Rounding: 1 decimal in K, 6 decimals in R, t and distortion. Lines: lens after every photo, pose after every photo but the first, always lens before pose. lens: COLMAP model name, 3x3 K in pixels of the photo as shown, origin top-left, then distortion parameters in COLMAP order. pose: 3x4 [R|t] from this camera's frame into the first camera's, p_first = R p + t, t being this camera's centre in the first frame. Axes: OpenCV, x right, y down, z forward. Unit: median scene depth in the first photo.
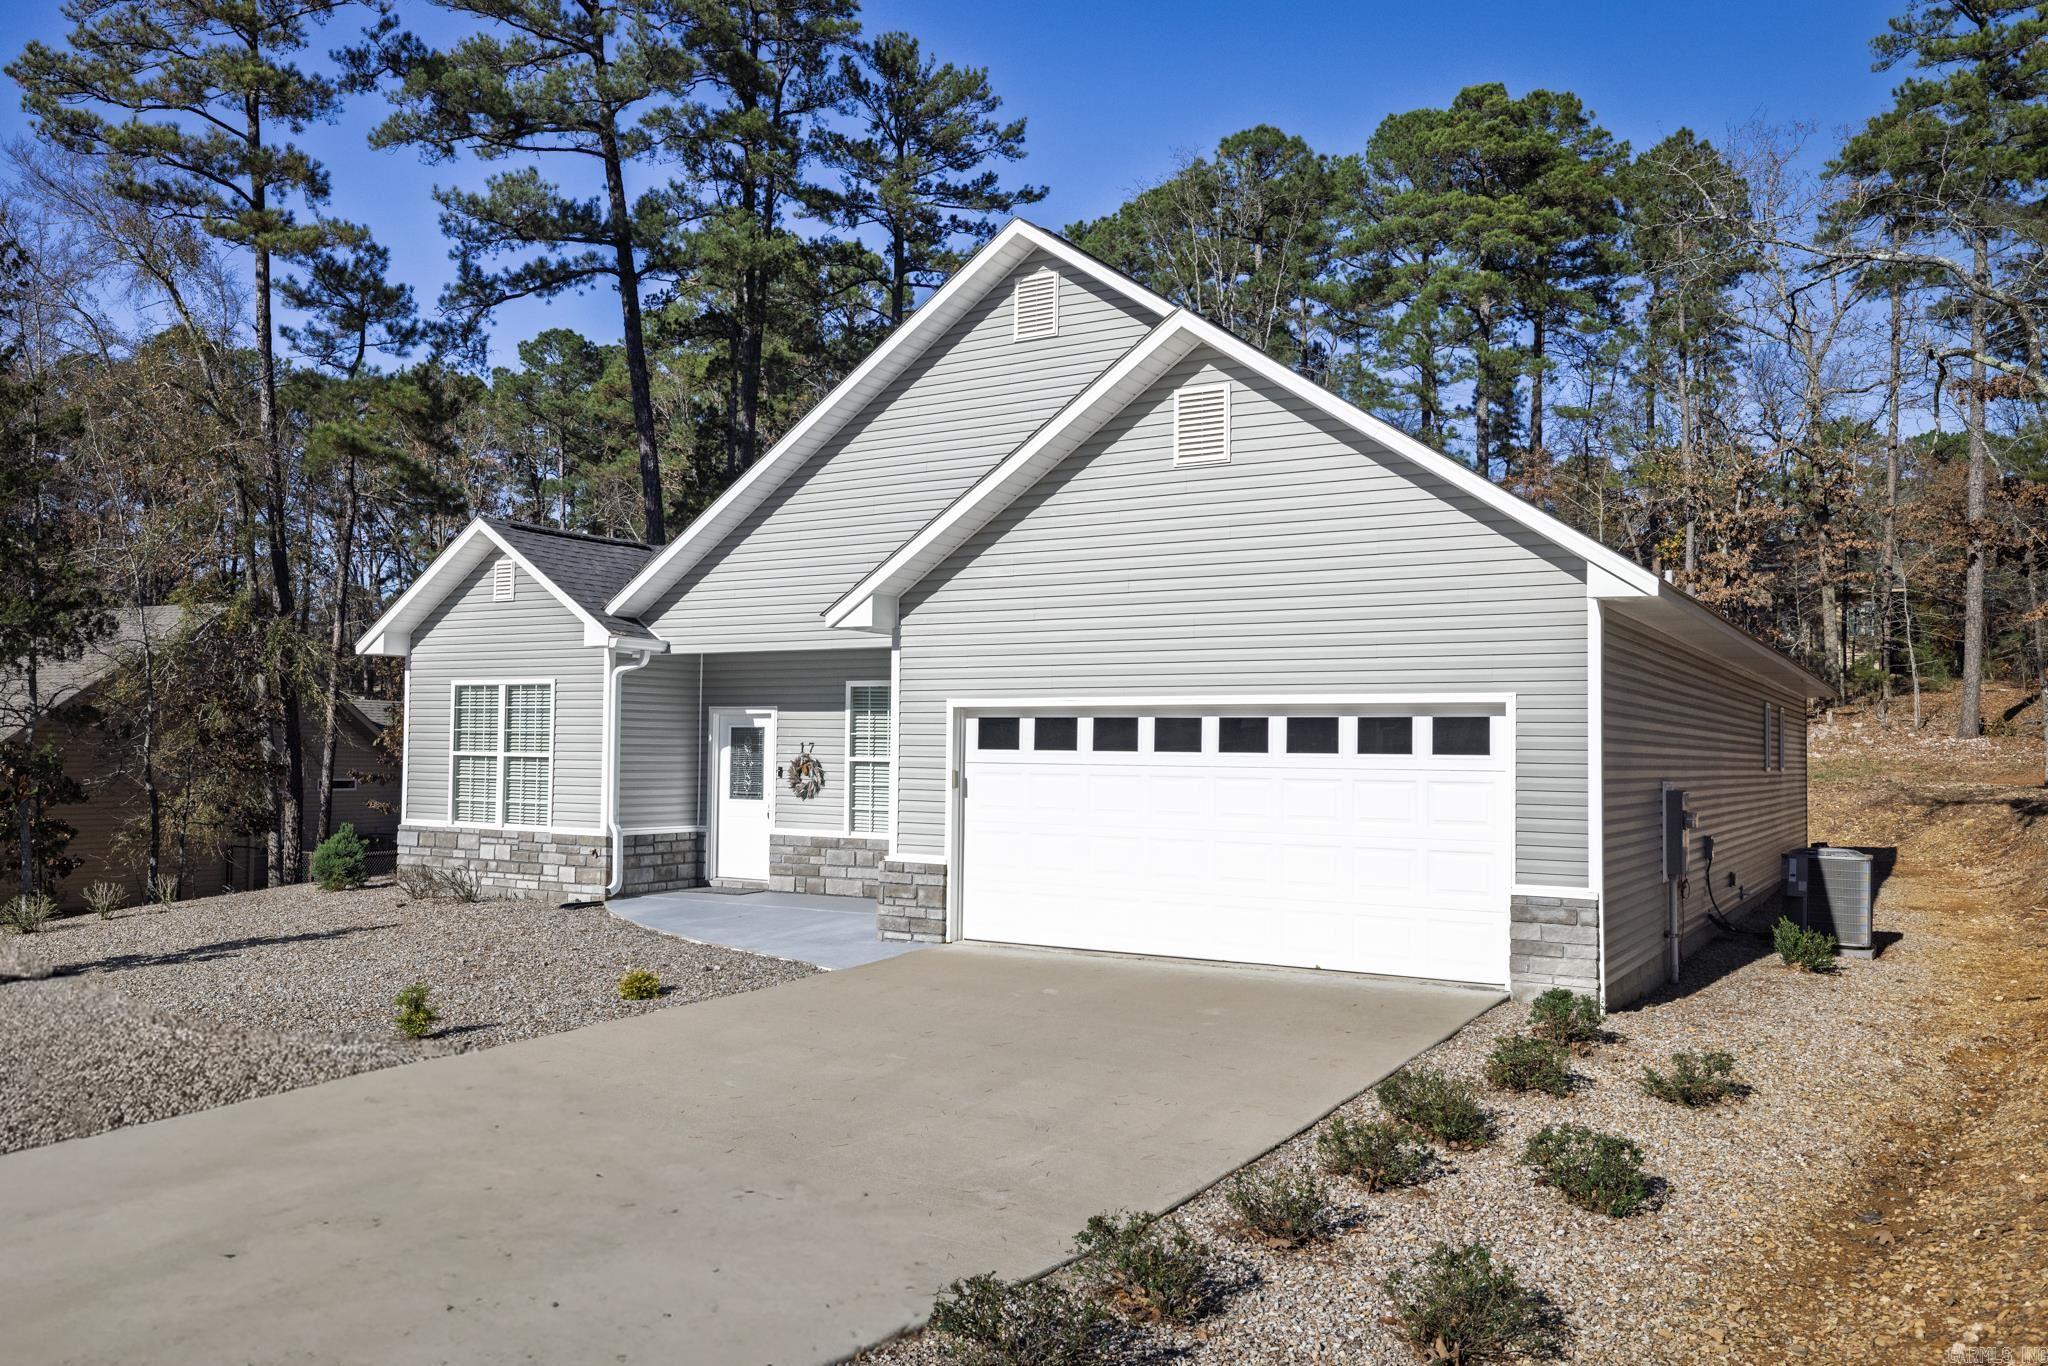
lens RADIAL K [[1490.7, 0, 973.4], [0, 1490.7, 652.7], [0, 0, 1]] dist [0.000366, 0.003174]
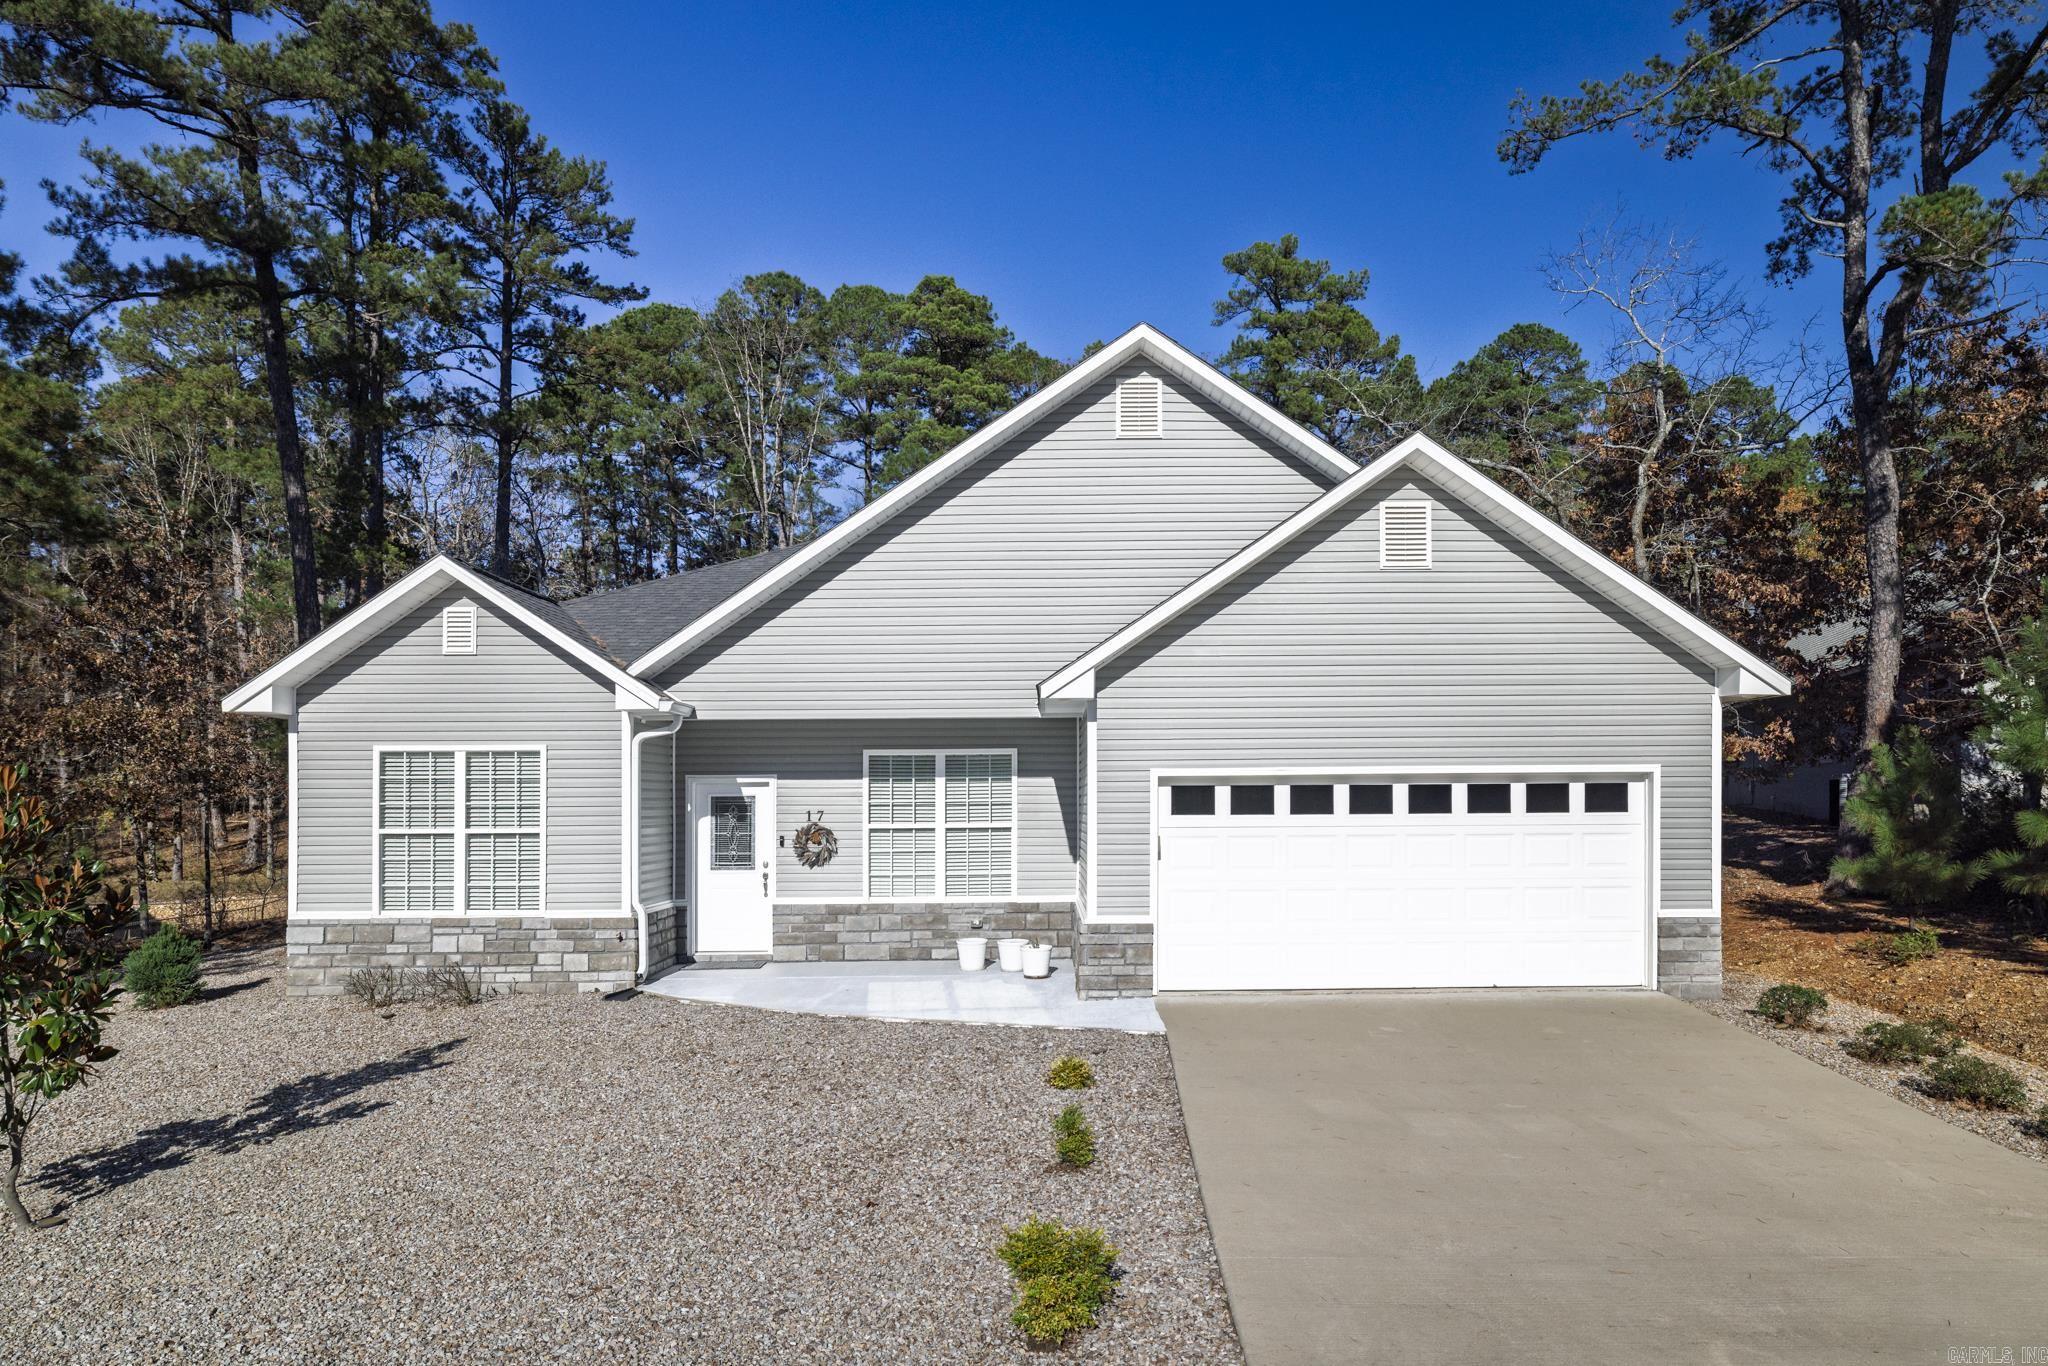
lens RADIAL K [[1214.1, 0, 1033.1], [0, 1214.1, 774.7], [0, 0, 1]] dist [-0.002901, -0.000257]
pose [[0.853775, -0.003557, 0.520631, -0.418284], [-0.017372, 0.999225, 0.035315, 0.004705], [-0.520353, -0.039195, 0.853051, 0.234377]]
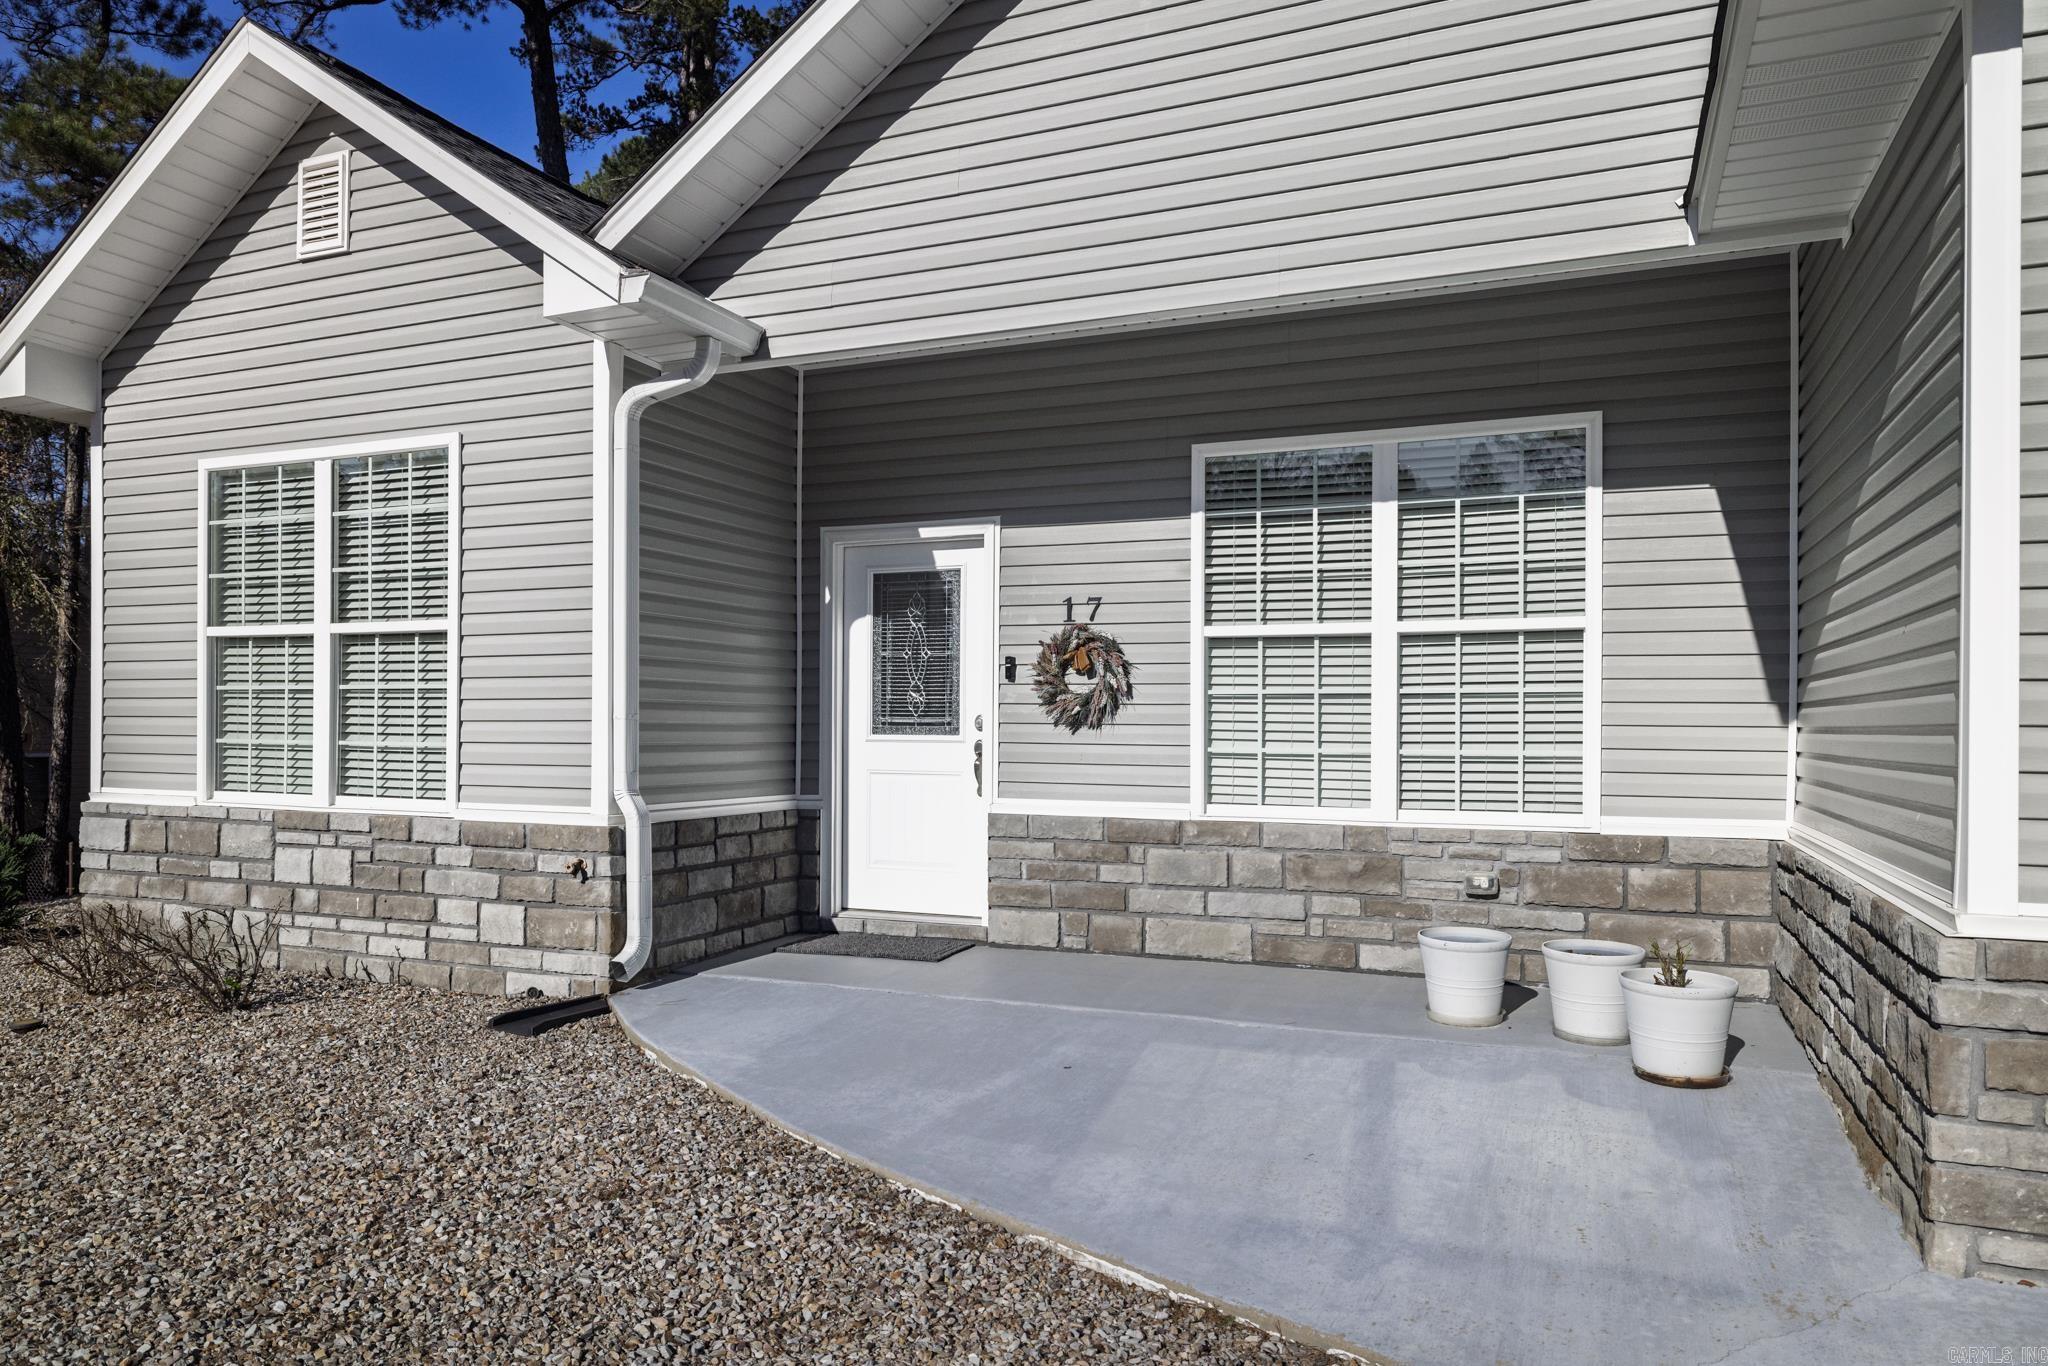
lens RADIAL K [[1325.0, 0, 1009.9], [0, 1325.0, 702.1], [0, 0, 1]] dist [-0.003456, 0.002563]
pose [[0.990182, -0.003477, 0.139741, -0.188584], [-0.003685, 0.998694, 0.050958, 0.072082], [-0.139735, -0.050973, 0.988876, 0.638668]]
